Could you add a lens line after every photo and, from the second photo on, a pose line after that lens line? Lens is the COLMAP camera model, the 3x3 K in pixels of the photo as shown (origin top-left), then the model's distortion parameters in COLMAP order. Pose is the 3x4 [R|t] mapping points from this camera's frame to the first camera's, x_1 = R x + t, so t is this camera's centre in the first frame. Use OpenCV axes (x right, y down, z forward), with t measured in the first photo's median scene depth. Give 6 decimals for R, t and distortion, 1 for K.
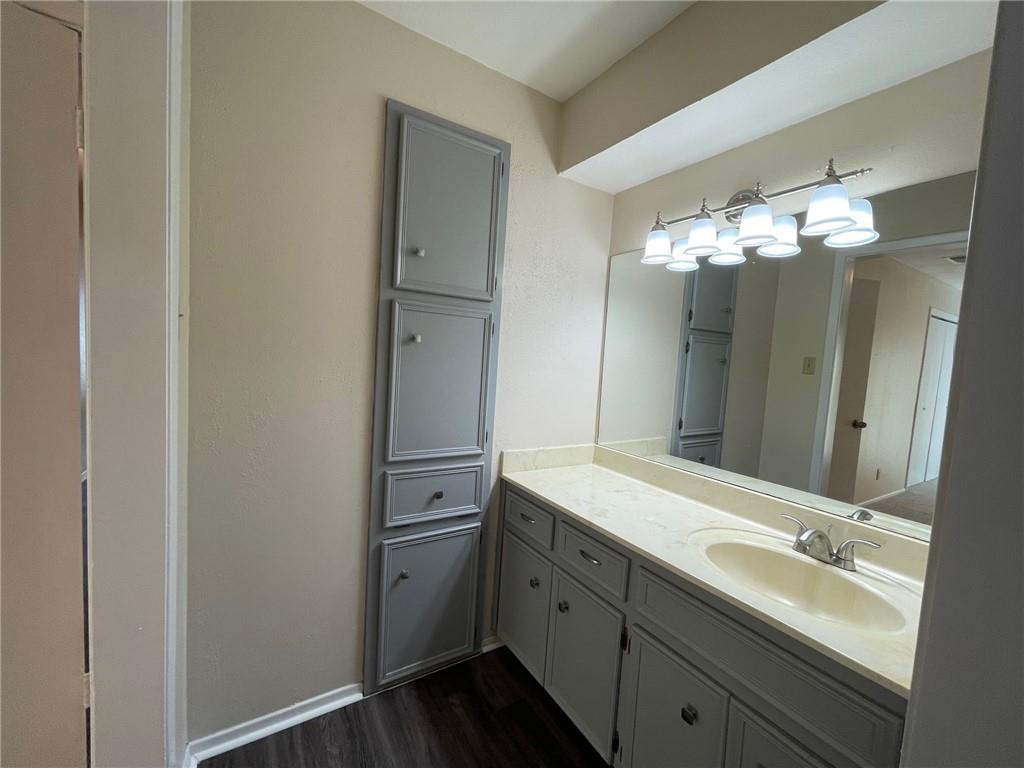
lens RADIAL K [[418.9, 0, 512.4], [0, 418.9, 384.9], [0, 0, 1]] dist [0.012859, -0.000110]
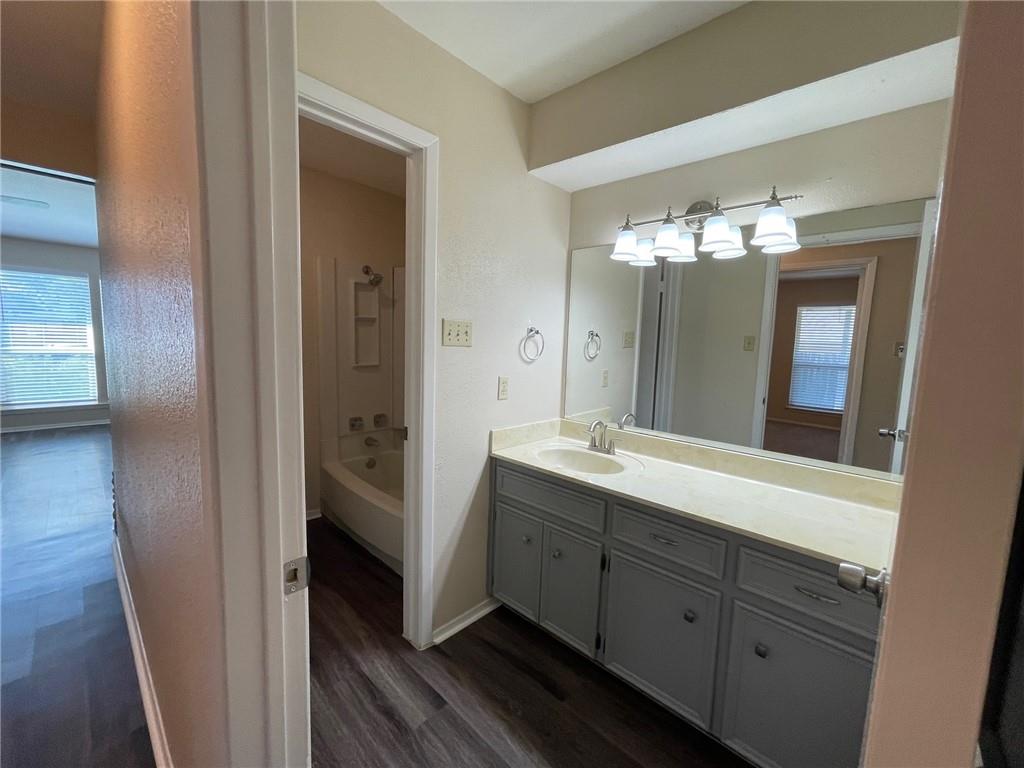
lens RADIAL K [[418.9, 0, 509.4], [0, 418.9, 384.9], [0, 0, 1]] dist [0.012859, -0.000110]
pose [[0.972025, -0.058022, 0.227599, -0.246349], [0.047473, 0.997541, 0.051559, -0.016674], [-0.230031, -0.039311, 0.972389, -0.069693]]
